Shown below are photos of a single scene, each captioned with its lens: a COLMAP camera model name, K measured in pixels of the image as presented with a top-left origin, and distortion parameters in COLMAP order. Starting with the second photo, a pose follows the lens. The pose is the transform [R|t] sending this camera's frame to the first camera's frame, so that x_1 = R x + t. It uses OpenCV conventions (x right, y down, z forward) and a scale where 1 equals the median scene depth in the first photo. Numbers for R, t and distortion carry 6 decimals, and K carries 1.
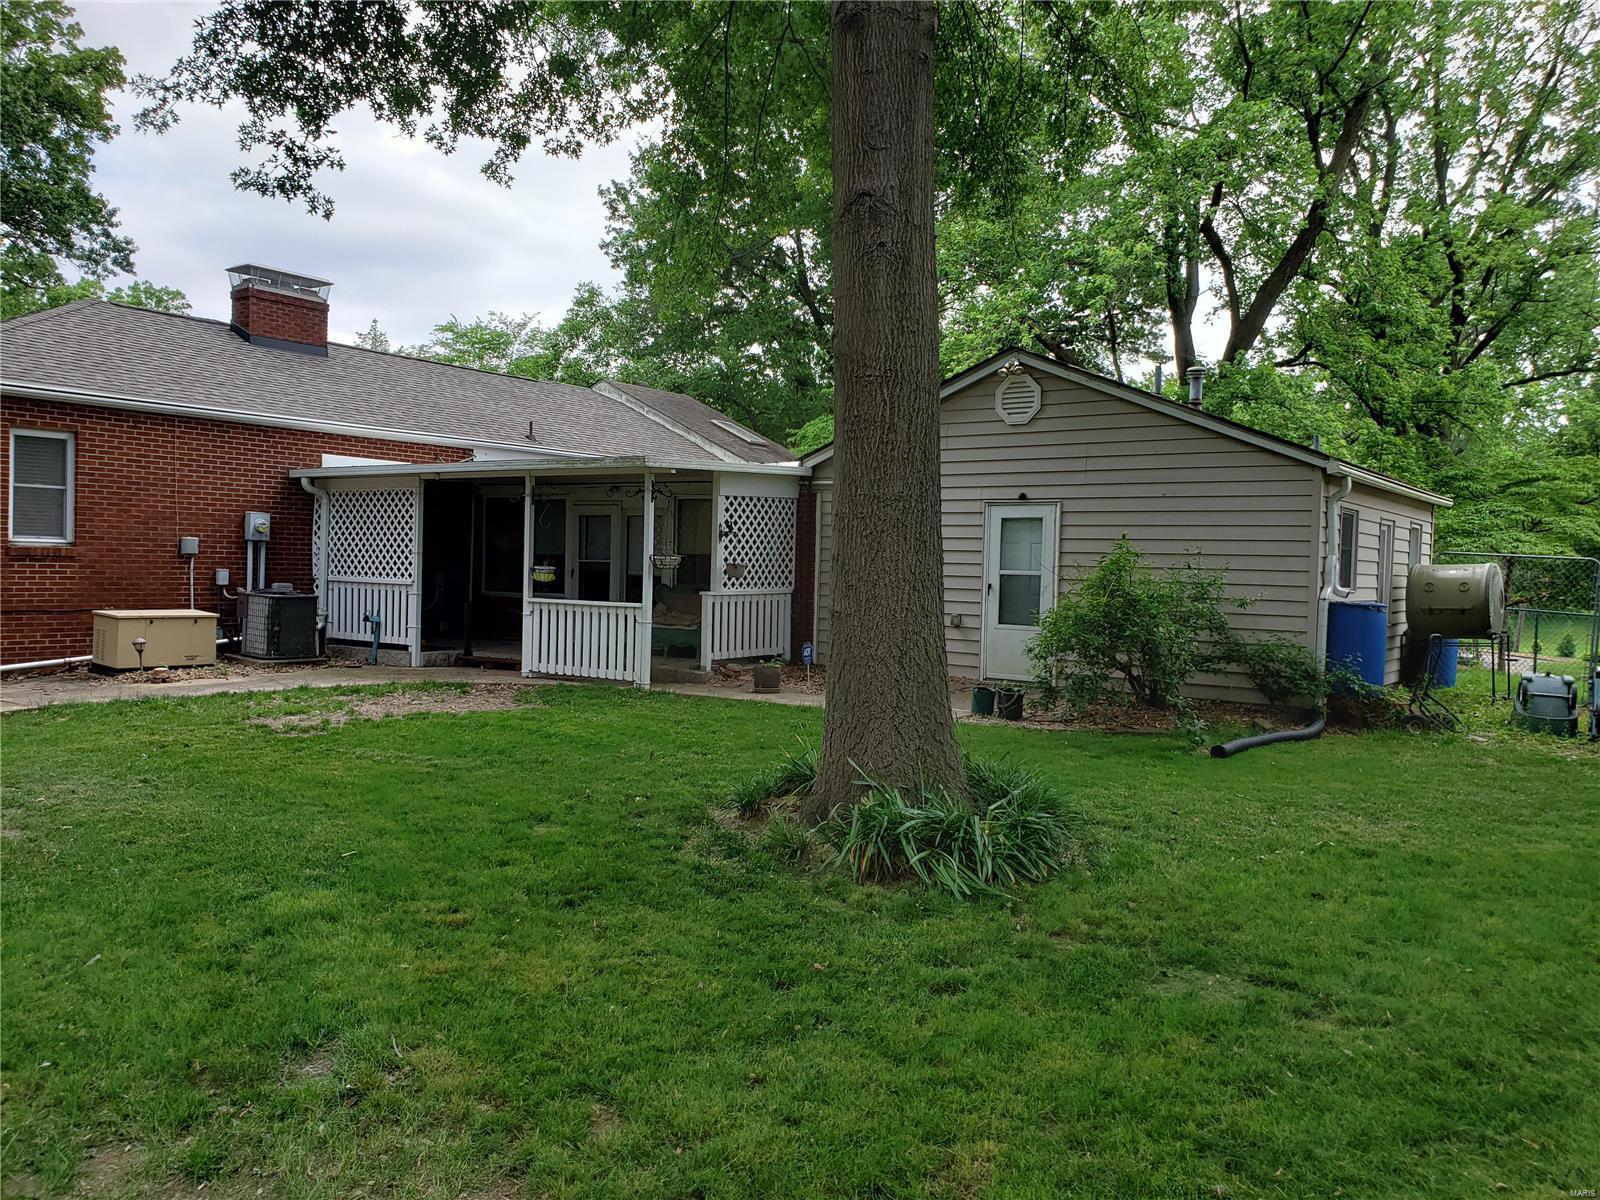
lens RADIAL K [[1214.8, 0, 795.1], [0, 1214.8, 593.6], [0, 0, 1]] dist [-0.001196, 0.013569]
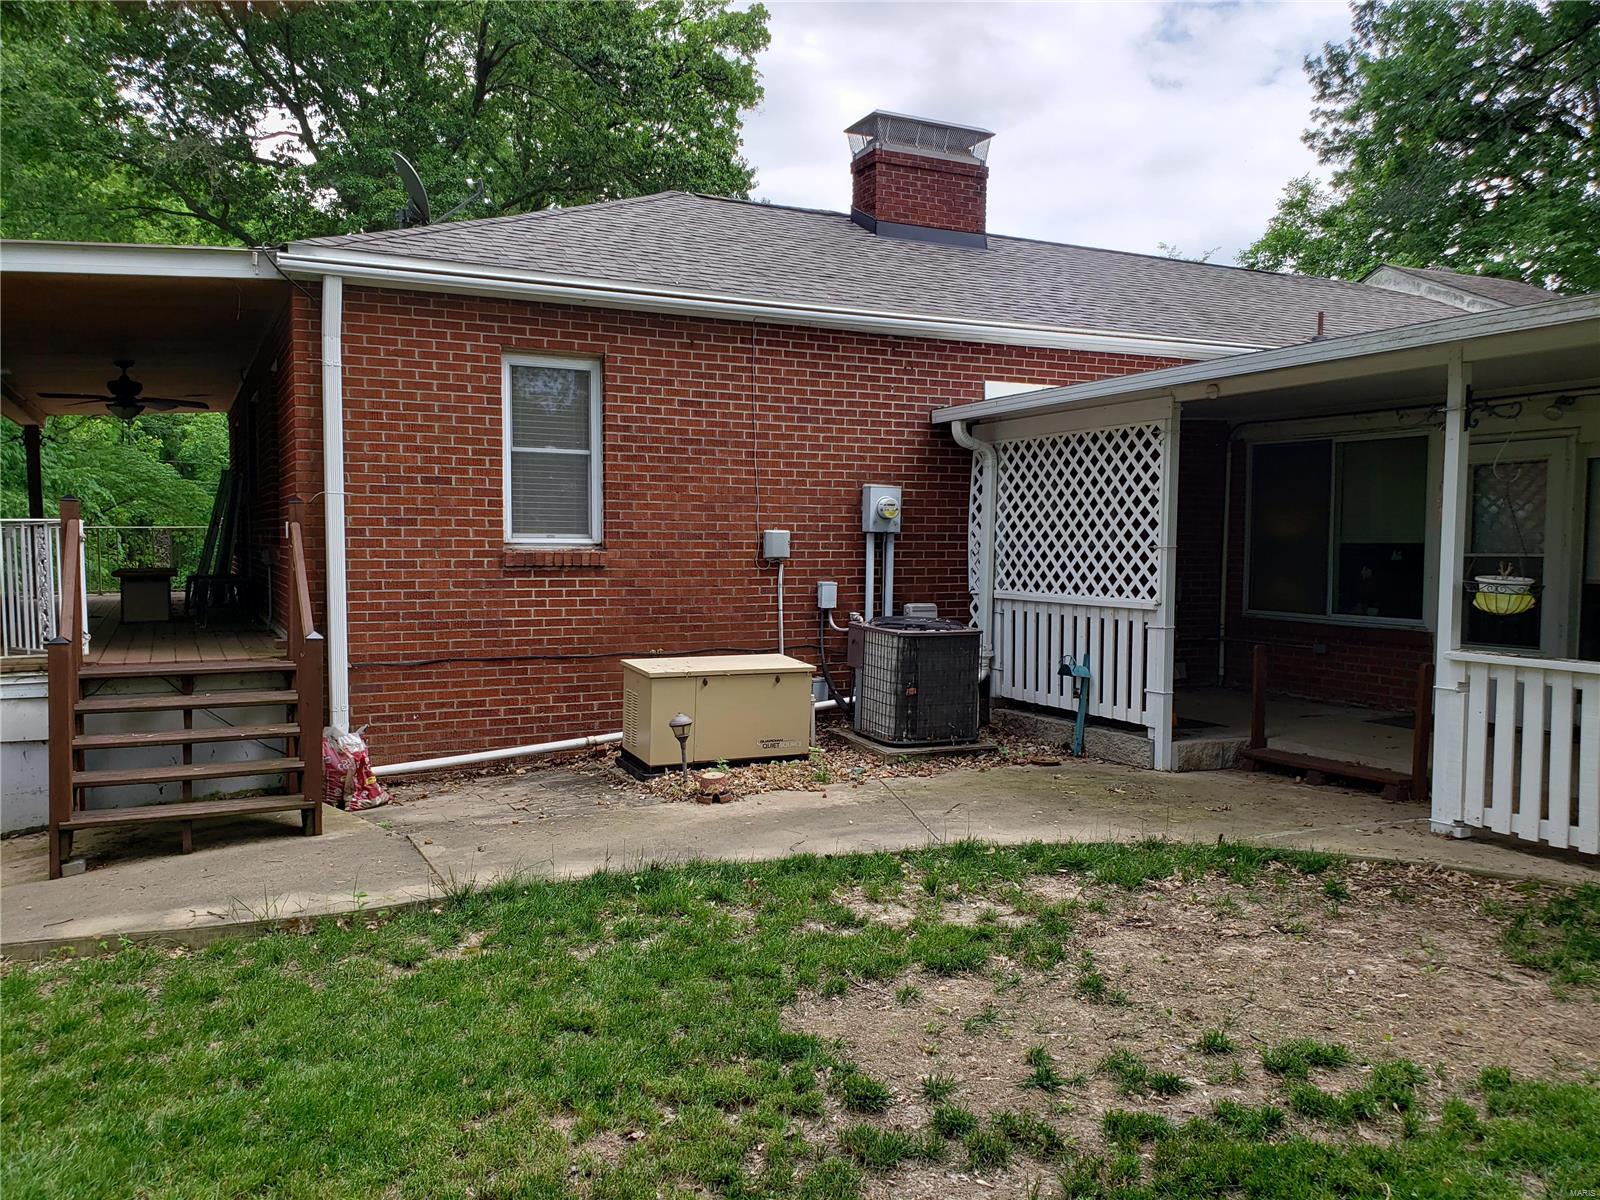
lens RADIAL K [[1216.9, 0, 800.0], [0, 1216.9, 600.0], [0, 0, 1]] dist [0.235480, 0.001440]
pose [[0.878405, 0.003031, -0.477908, -0.095007], [0.005624, 0.999845, 0.016678, -0.010321], [0.477884, -0.017338, 0.878252, 0.225314]]
